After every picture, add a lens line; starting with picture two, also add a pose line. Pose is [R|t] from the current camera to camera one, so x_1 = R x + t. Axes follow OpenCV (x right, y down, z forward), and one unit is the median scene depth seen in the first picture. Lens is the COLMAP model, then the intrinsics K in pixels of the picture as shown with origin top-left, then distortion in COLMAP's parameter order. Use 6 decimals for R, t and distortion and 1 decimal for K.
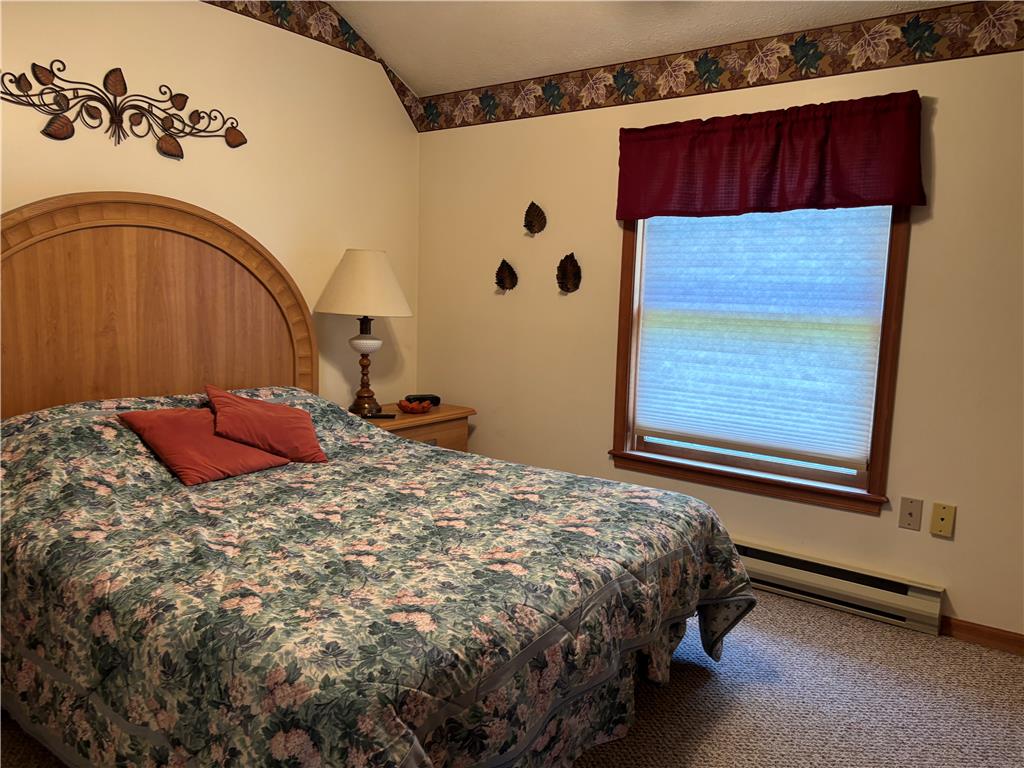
lens RADIAL K [[768.4, 0, 507.9], [0, 768.4, 388.5], [0, 0, 1]] dist [-0.001146, -0.001766]
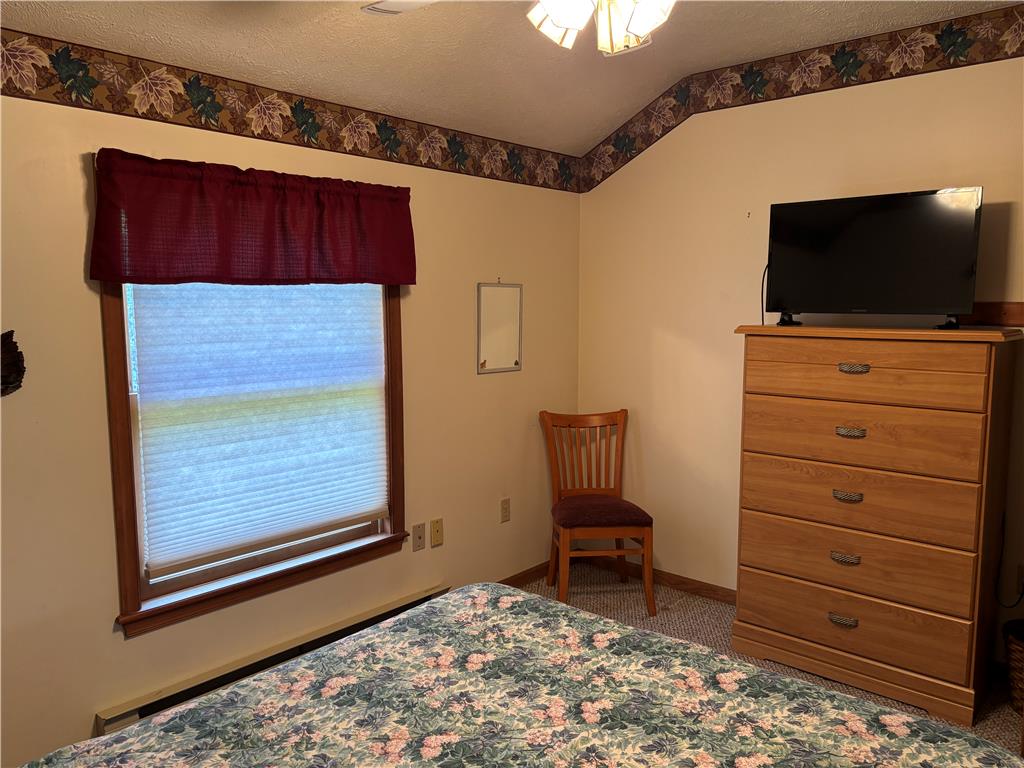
lens RADIAL K [[768.4, 0, 508.4], [0, 768.4, 380.3], [0, 0, 1]] dist [-0.001146, -0.001766]
pose [[0.058863, -0.130517, 0.989697, -0.568134], [0.134105, 0.983463, 0.121719, -0.187325], [-0.989217, 0.125558, 0.075392, 0.678342]]
